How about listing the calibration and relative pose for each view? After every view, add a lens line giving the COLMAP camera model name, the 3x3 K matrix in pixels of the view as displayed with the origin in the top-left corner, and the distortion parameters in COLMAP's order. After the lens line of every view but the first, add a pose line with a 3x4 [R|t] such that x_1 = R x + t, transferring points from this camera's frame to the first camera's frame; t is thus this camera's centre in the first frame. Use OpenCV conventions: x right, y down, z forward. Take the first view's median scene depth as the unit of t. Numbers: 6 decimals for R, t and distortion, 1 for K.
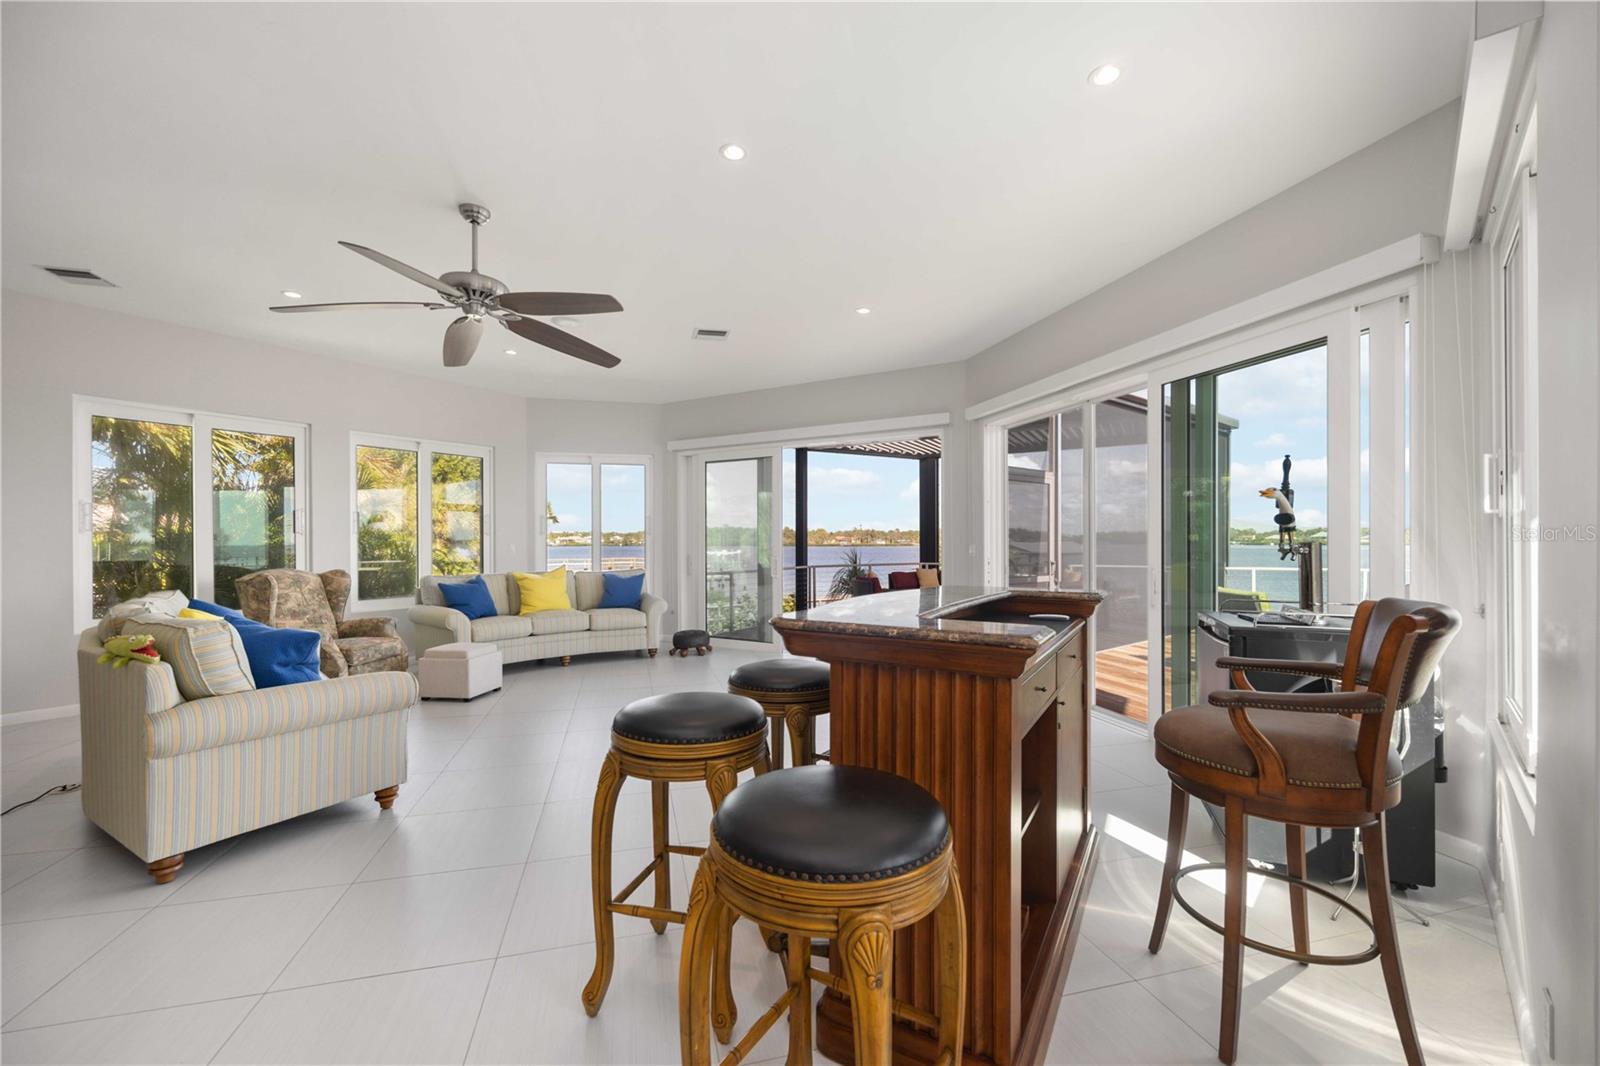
lens RADIAL K [[656.1, 0, 803.2], [0, 656.1, 539.2], [0, 0, 1]] dist [-0.001617, -0.000221]
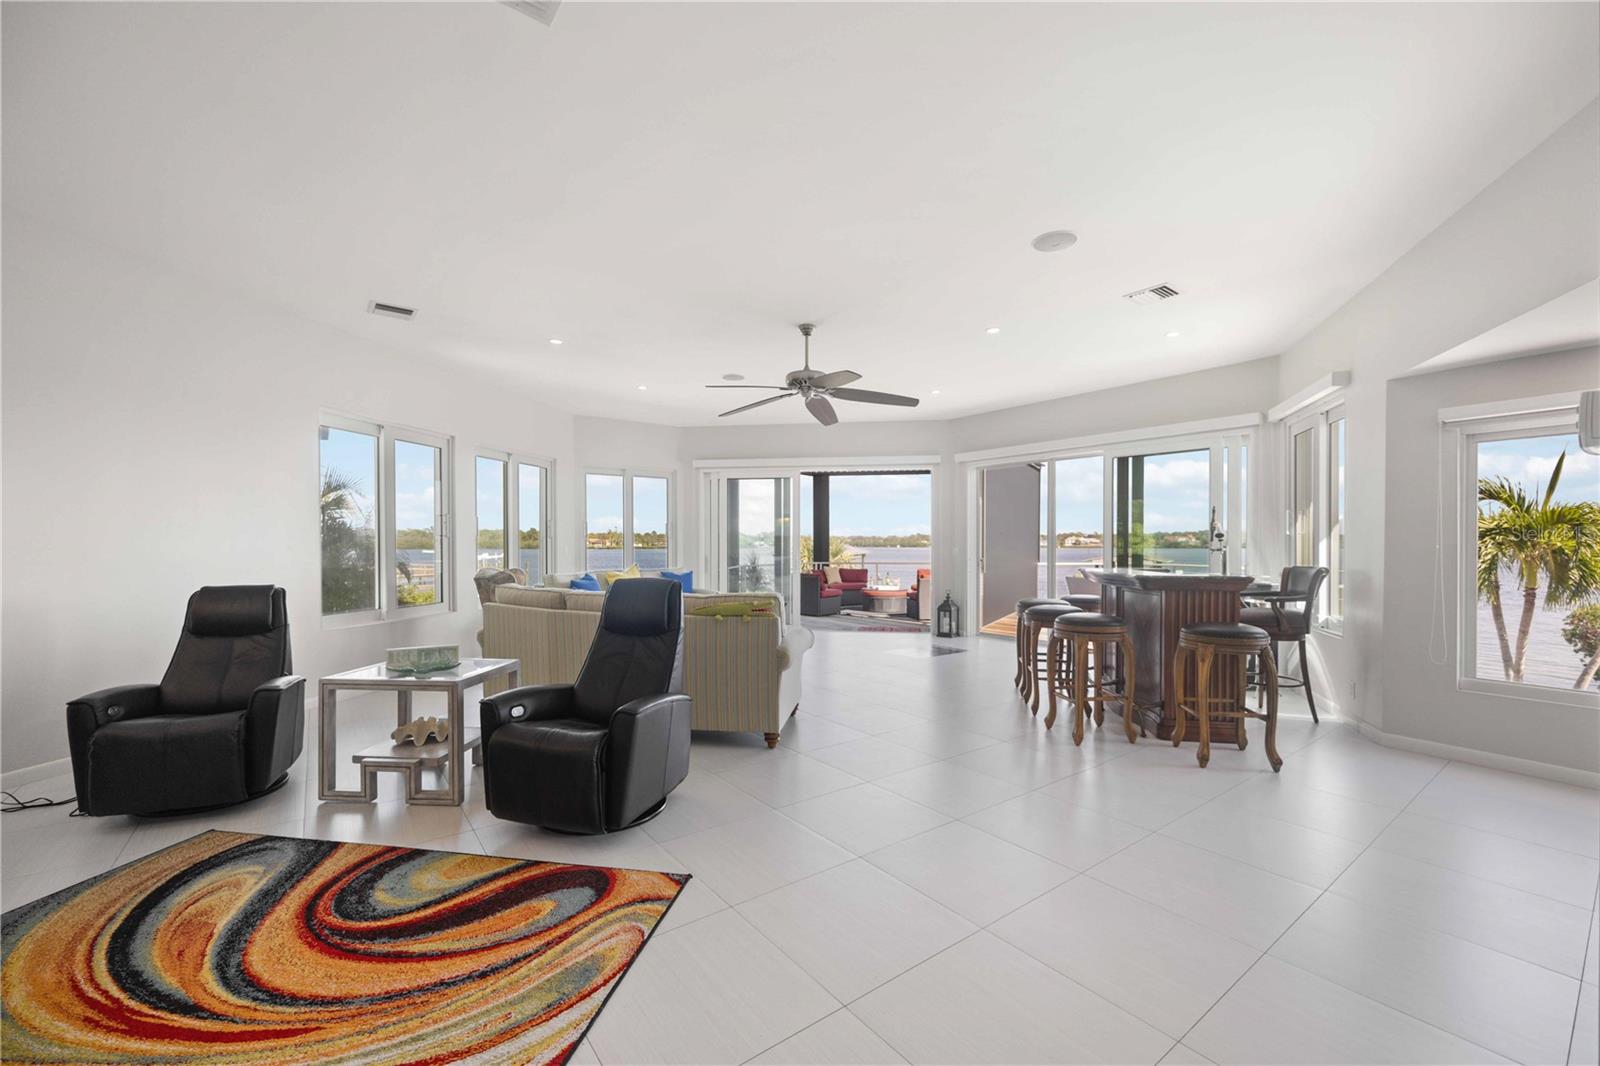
lens RADIAL K [[656.1, 0, 808.7], [0, 656.1, 544.3], [0, 0, 1]] dist [-0.001617, -0.000221]
pose [[0.927850, 0.003305, 0.372939, -0.558051], [-0.004641, 0.999986, 0.002685, -0.000144], [-0.372925, -0.004222, 0.927852, -0.221997]]
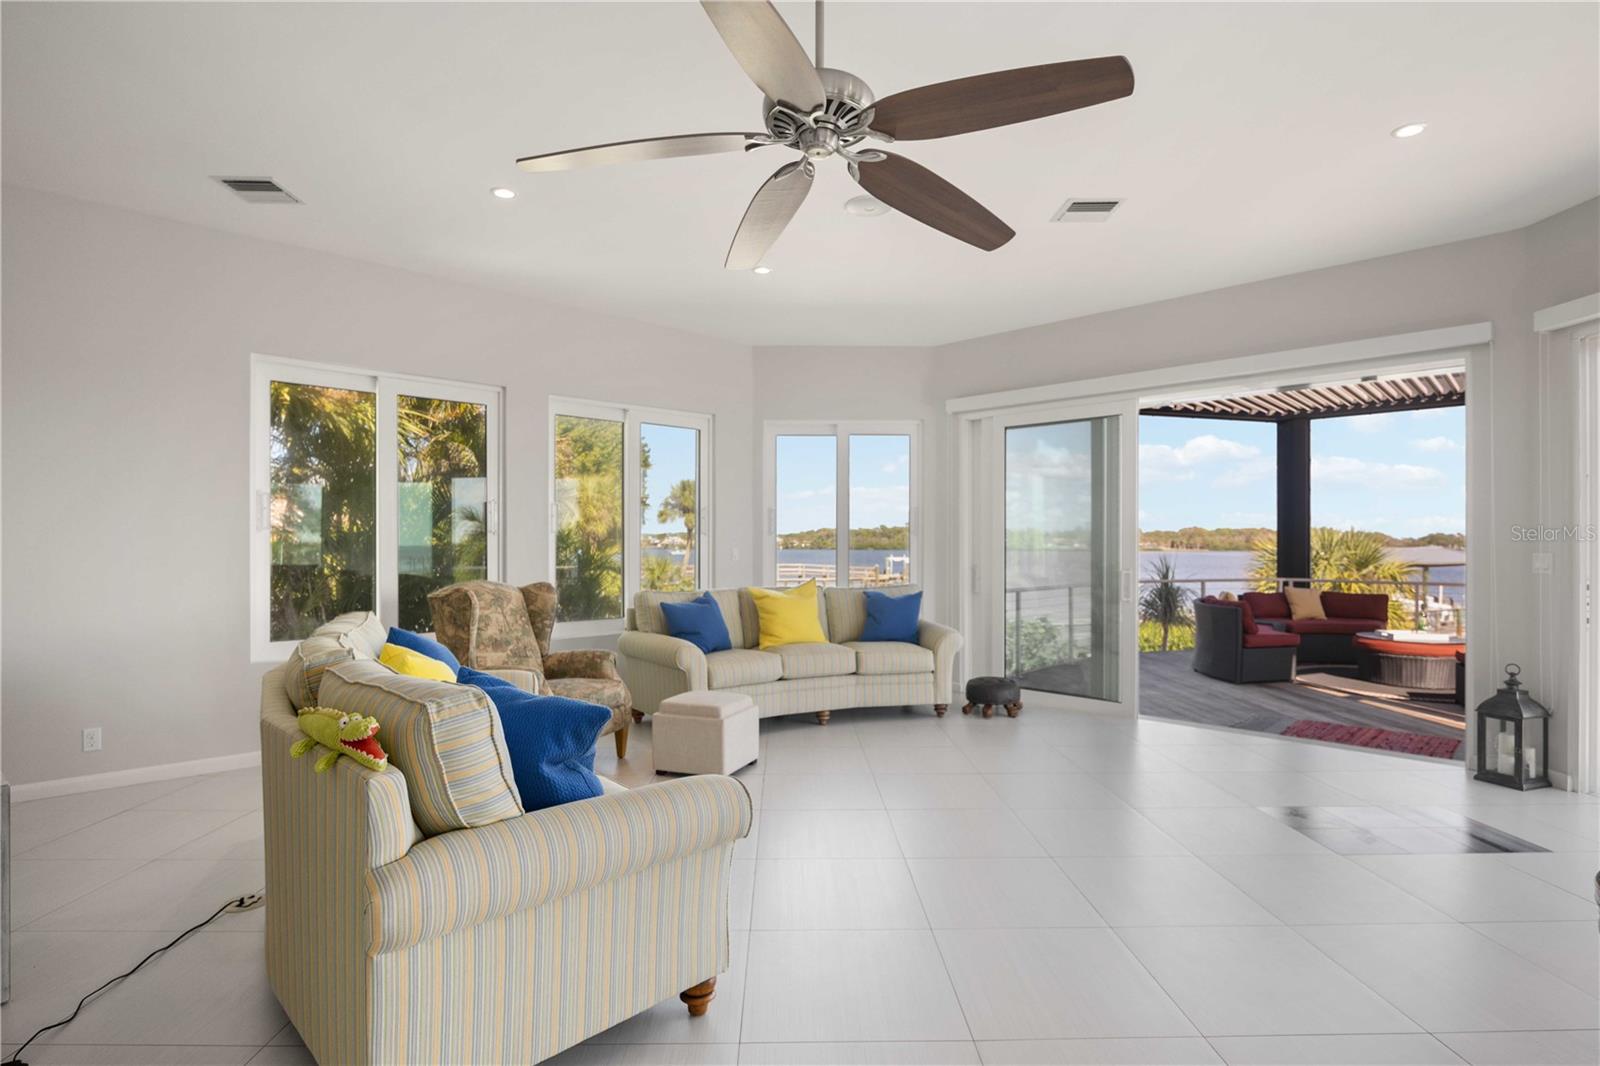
lens RADIAL K [[823.2, 0, 799.4], [0, 823.2, 540.9], [0, 0, 1]] dist [-0.010758, -0.001192]
pose [[0.969944, 0.003137, -0.243308, -0.178770], [-0.003239, 0.999995, -0.000019, -0.000199], [0.243307, 0.000806, 0.969949, 0.156143]]
